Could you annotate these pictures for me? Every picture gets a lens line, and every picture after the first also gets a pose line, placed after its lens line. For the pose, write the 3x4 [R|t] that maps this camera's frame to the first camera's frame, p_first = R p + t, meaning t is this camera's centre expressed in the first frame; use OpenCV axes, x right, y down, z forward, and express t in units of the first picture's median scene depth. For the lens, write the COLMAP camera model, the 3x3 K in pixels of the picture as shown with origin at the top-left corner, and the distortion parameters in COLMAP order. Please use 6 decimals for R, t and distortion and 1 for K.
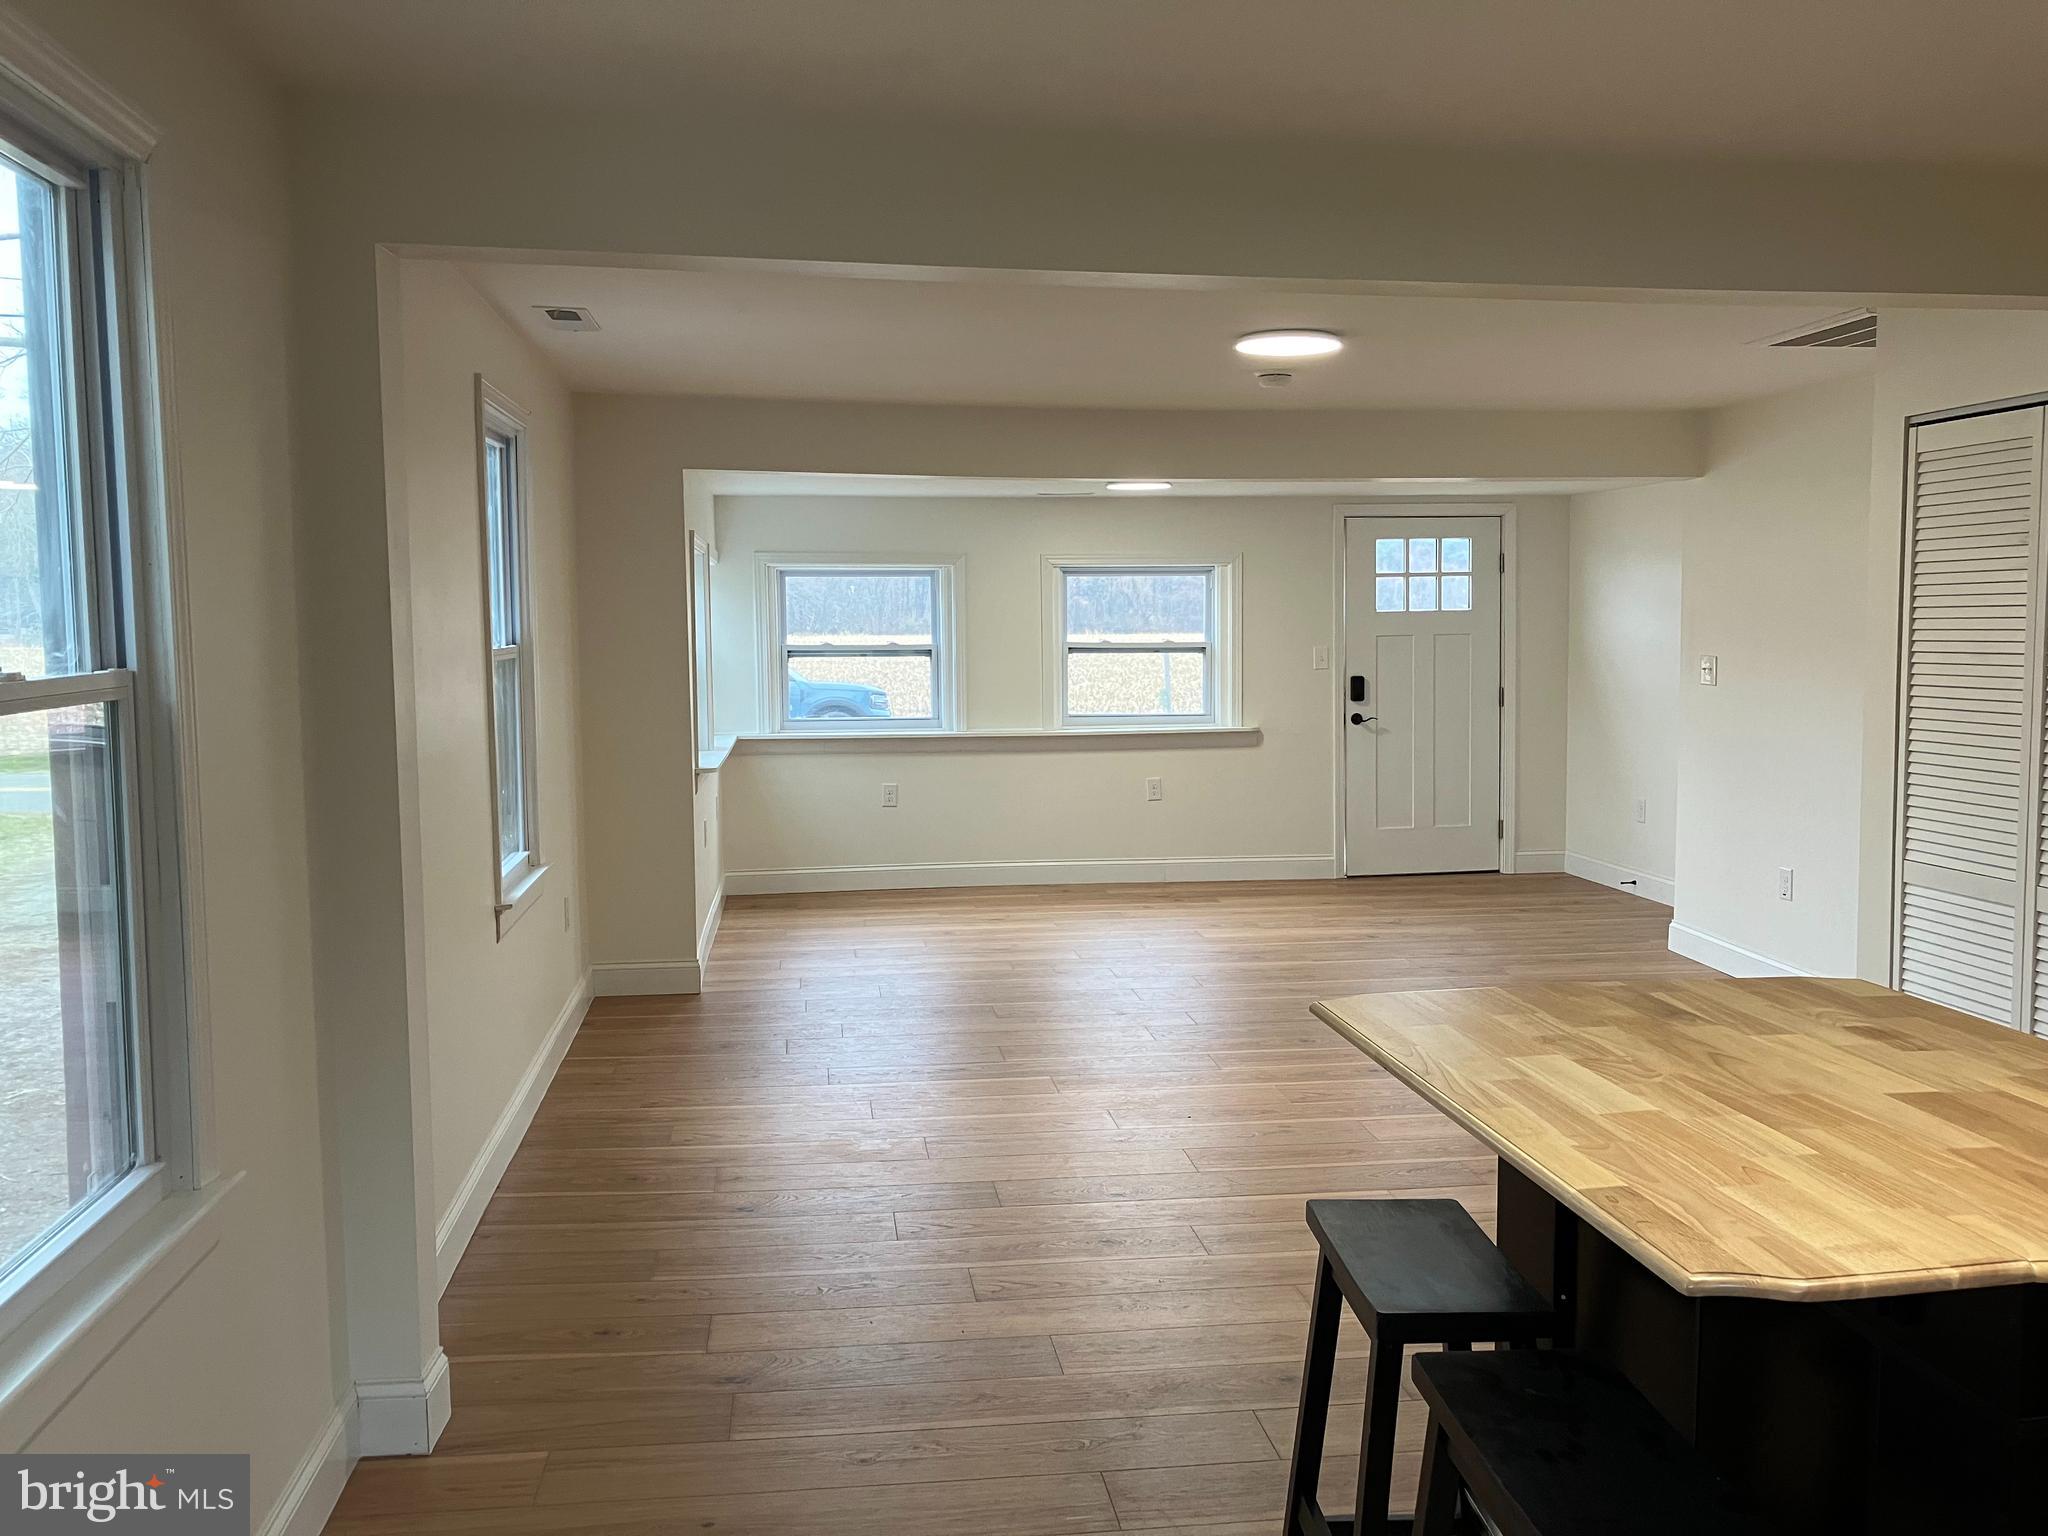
lens RADIAL K [[1686.6, 0, 1010.3], [0, 1686.6, 744.7], [0, 0, 1]] dist [0.069256, -0.096273]
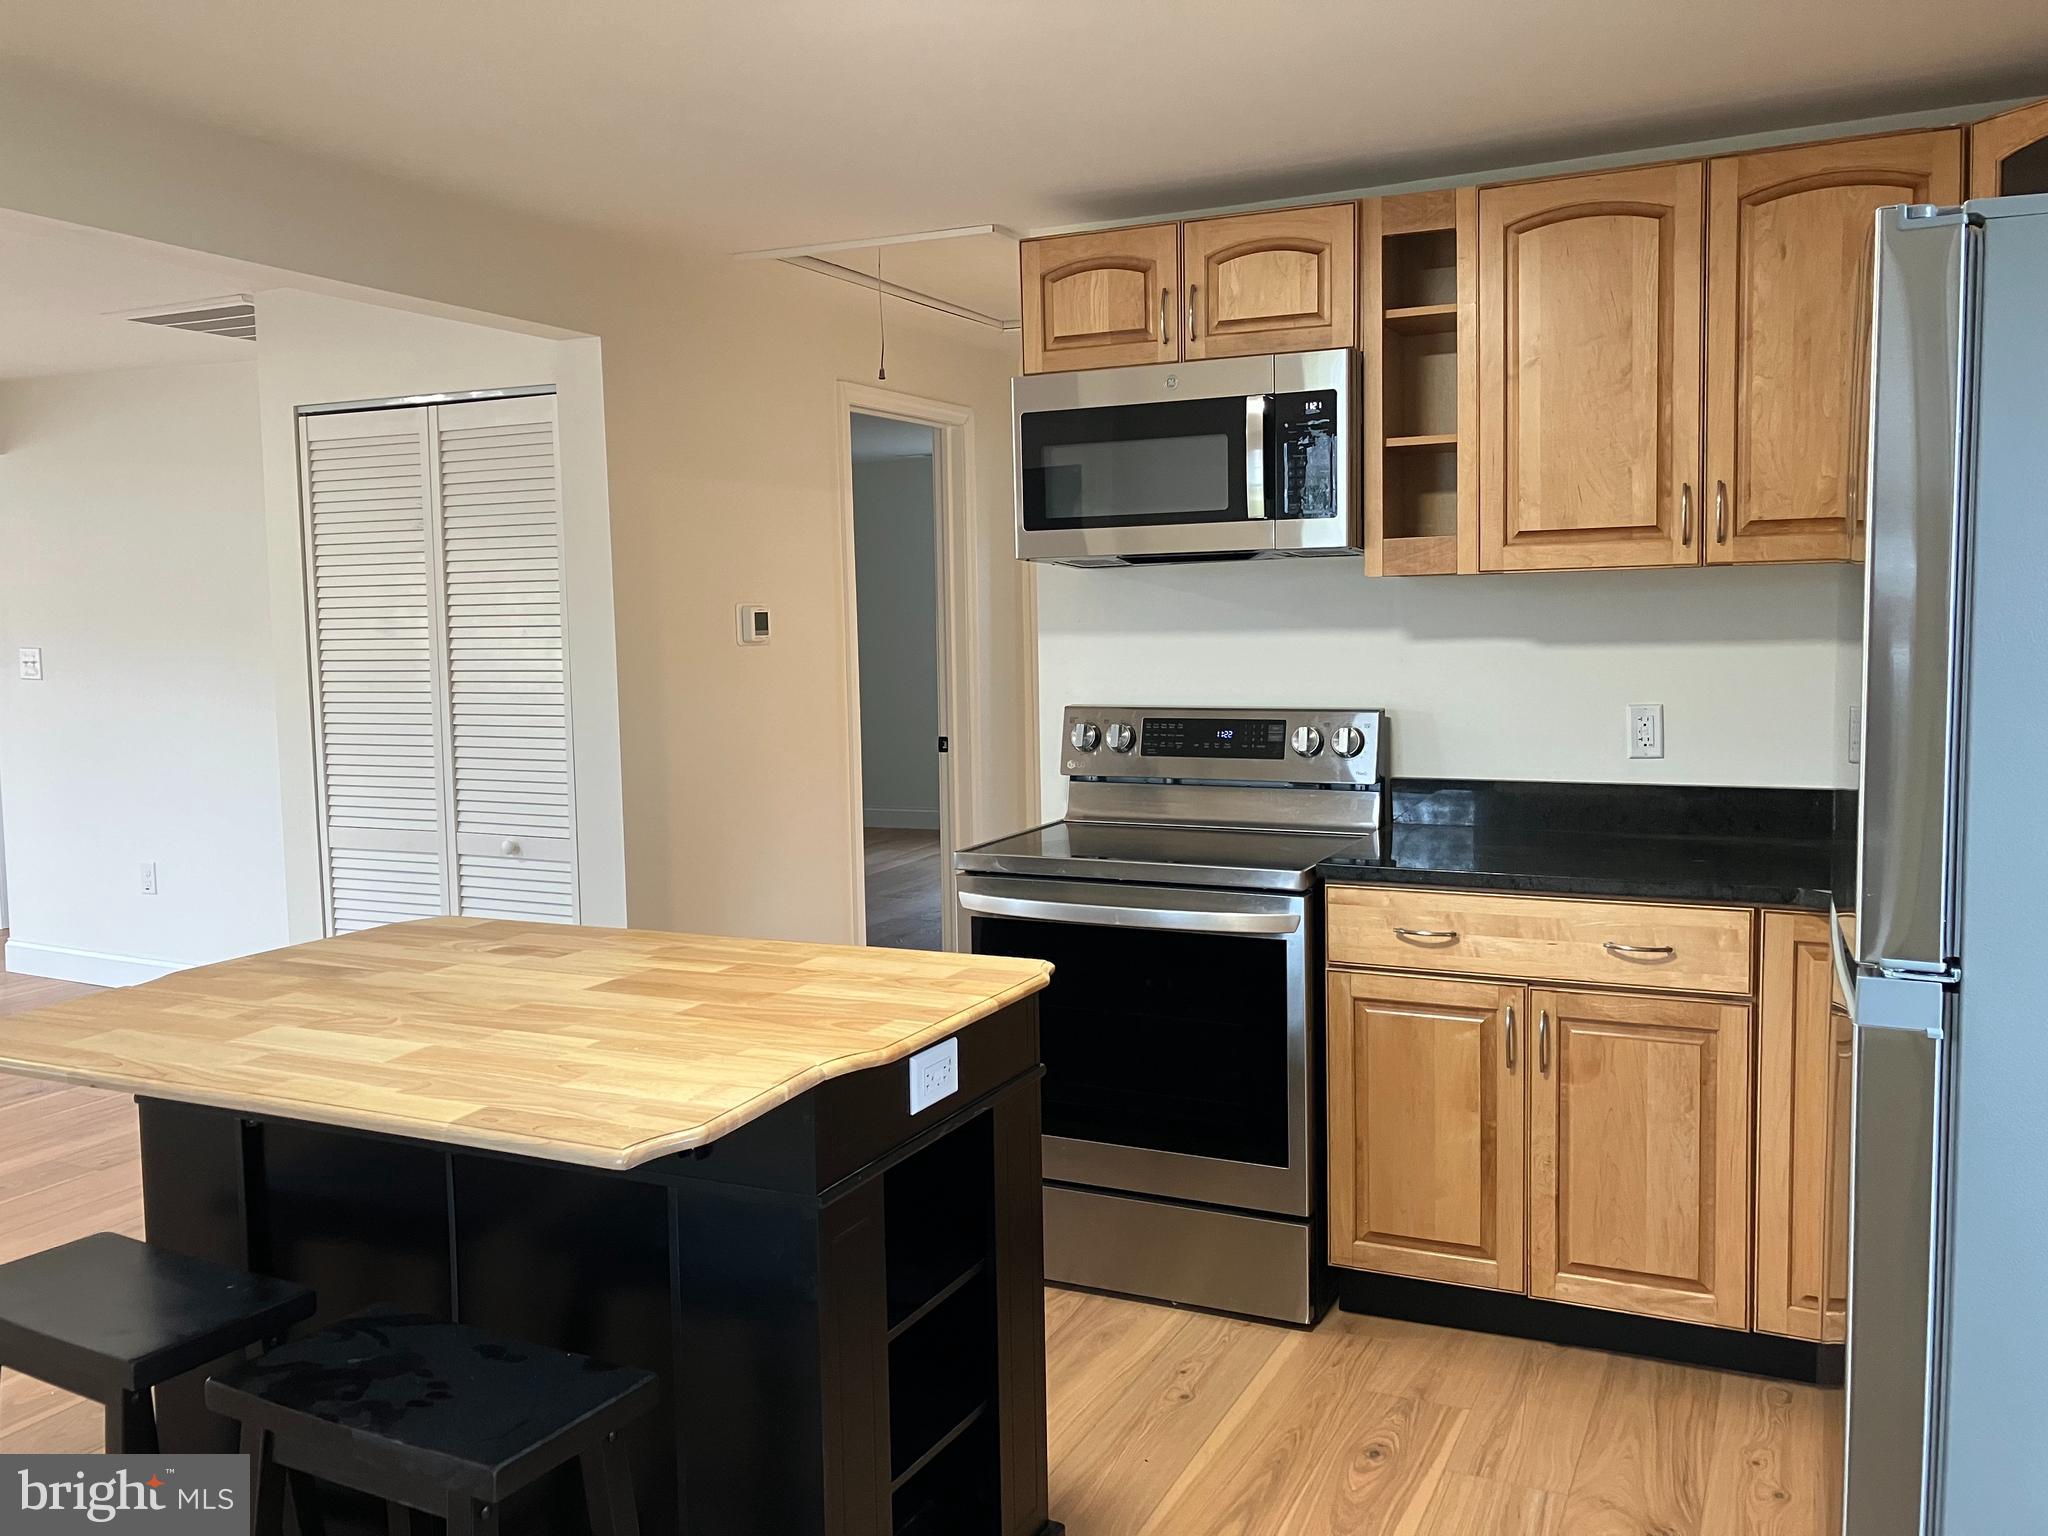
lens RADIAL K [[1686.6, 0, 1010.3], [0, 1686.6, 744.7], [0, 0, 1]] dist [0.069256, -0.096273]
pose [[0.544328, -0.072309, 0.835750, -0.059615], [0.076882, 0.996385, 0.036134, 0.005418], [-0.835342, 0.044585, 0.547920, 0.031495]]
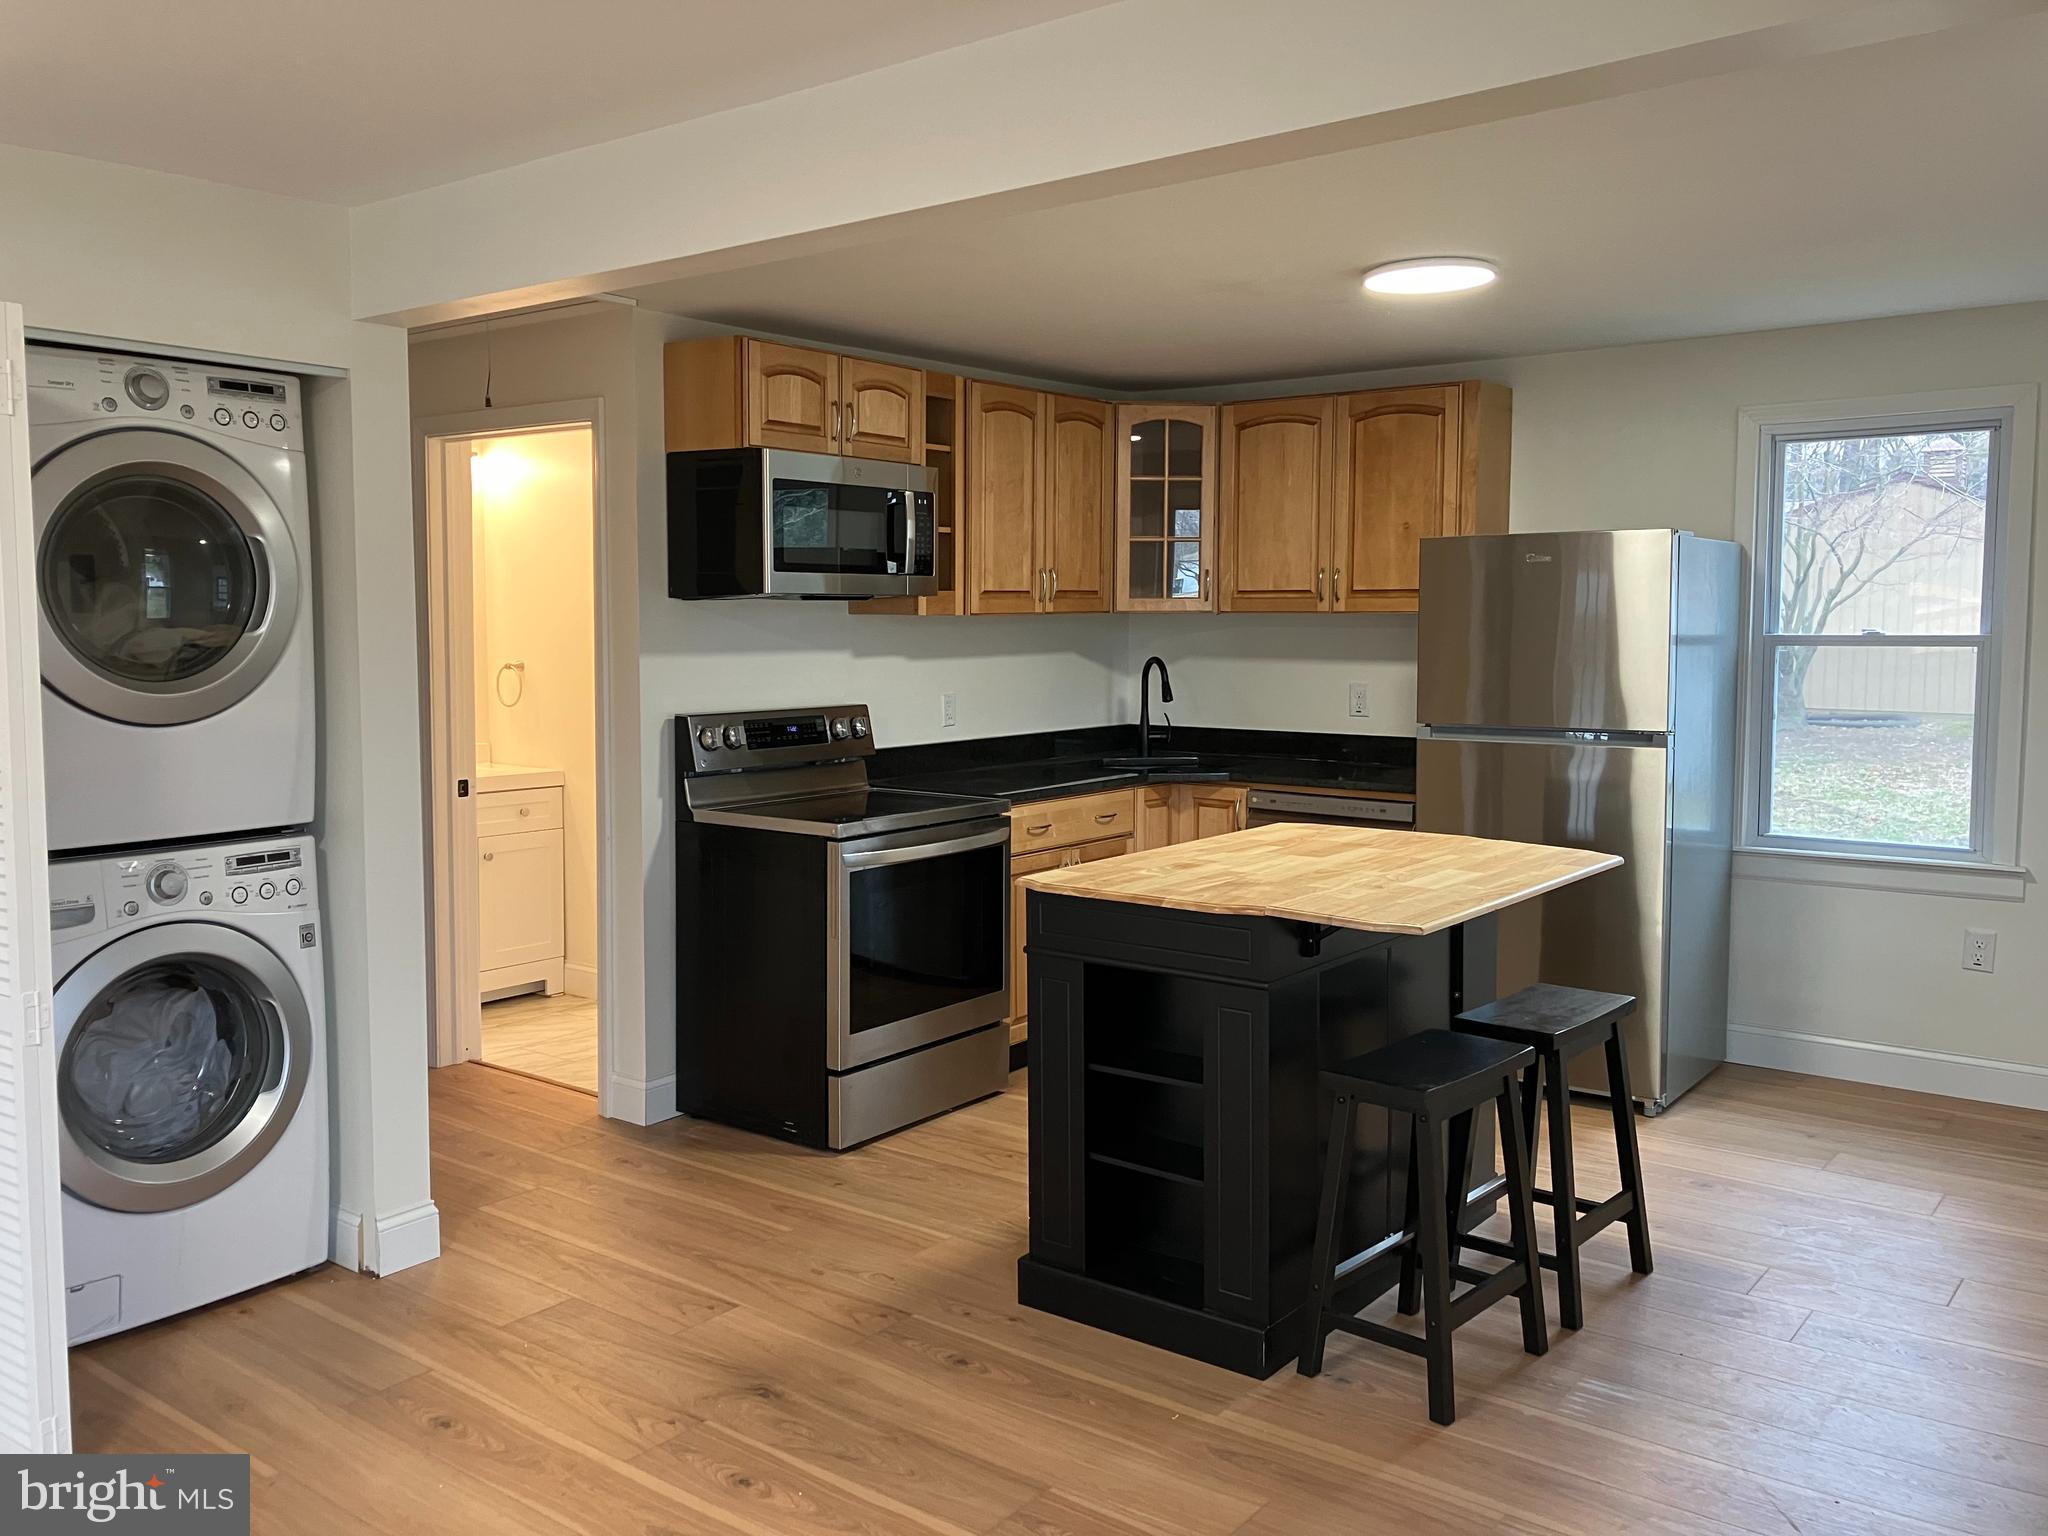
lens RADIAL K [[1686.6, 0, 1010.3], [0, 1686.6, 744.7], [0, 0, 1]] dist [0.069256, -0.096273]
pose [[-0.706162, -0.049268, 0.706334, -0.126438], [0.057549, 0.990282, 0.126609, -0.039356], [-0.705708, 0.130055, -0.696464, 0.556060]]
